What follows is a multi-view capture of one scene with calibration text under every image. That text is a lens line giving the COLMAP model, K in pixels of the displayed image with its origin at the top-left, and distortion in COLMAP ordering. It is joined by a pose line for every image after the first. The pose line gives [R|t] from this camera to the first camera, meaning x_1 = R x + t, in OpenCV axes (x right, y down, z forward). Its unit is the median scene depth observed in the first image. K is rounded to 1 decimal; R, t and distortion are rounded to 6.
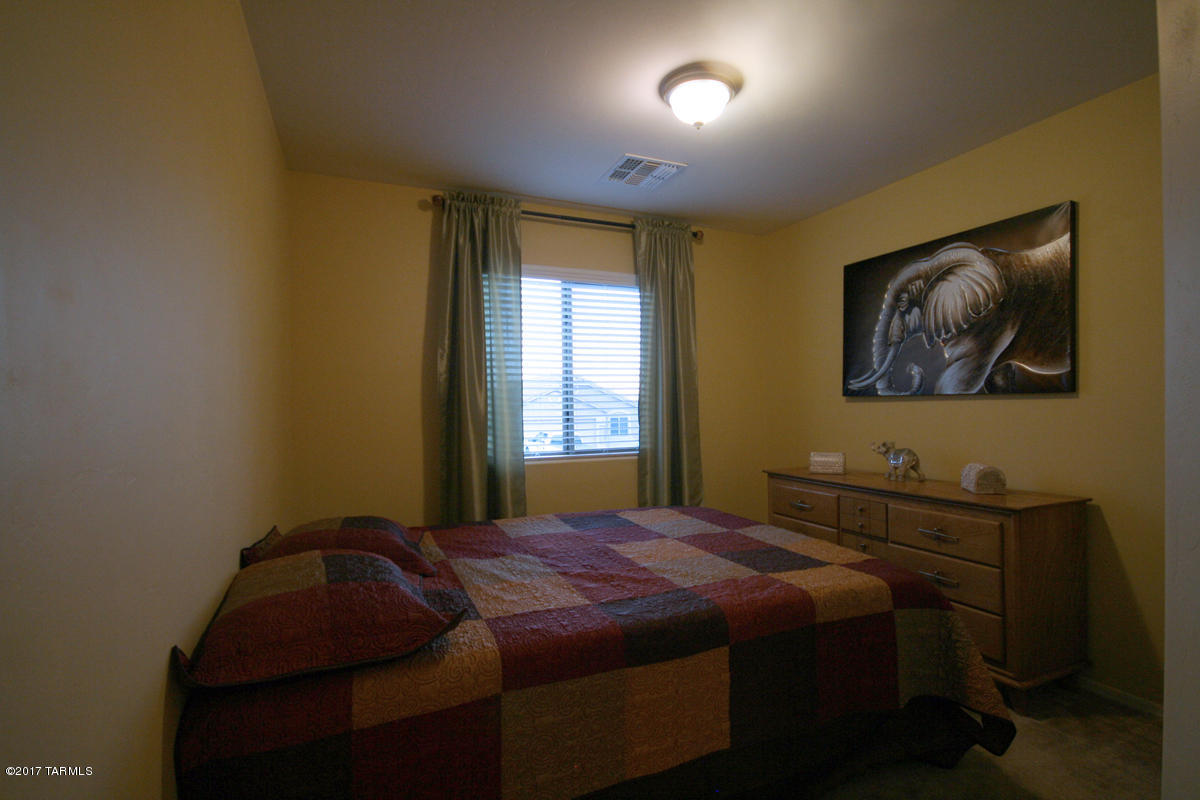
lens RADIAL K [[562.7, 0, 603.0], [0, 562.7, 409.6], [0, 0, 1]] dist [0.002213, 0.000528]
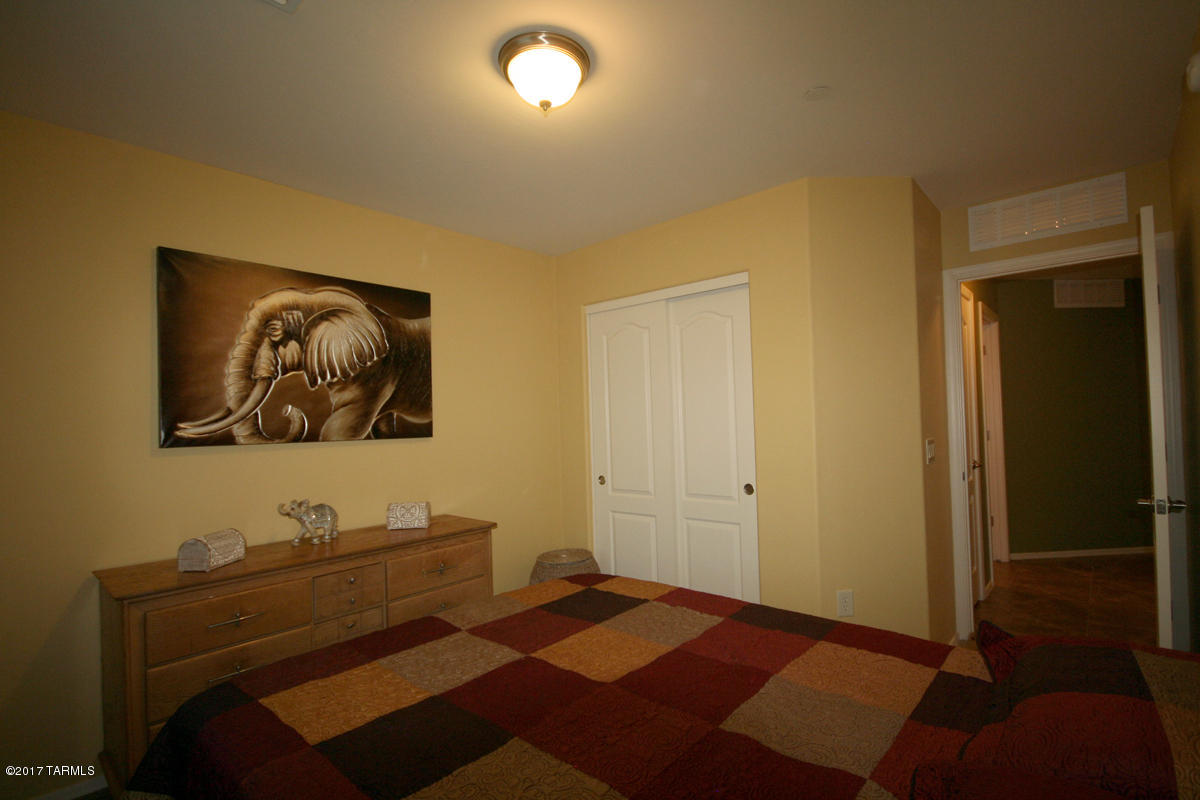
lens RADIAL K [[562.7, 0, 603.0], [0, 562.7, 409.6], [0, 0, 1]] dist [0.002213, 0.000528]
pose [[-0.419850, 0.041399, 0.906649, -0.442155], [0.037599, 0.998895, -0.028200, -0.035898], [-0.906814, 0.022250, -0.420942, 0.981982]]
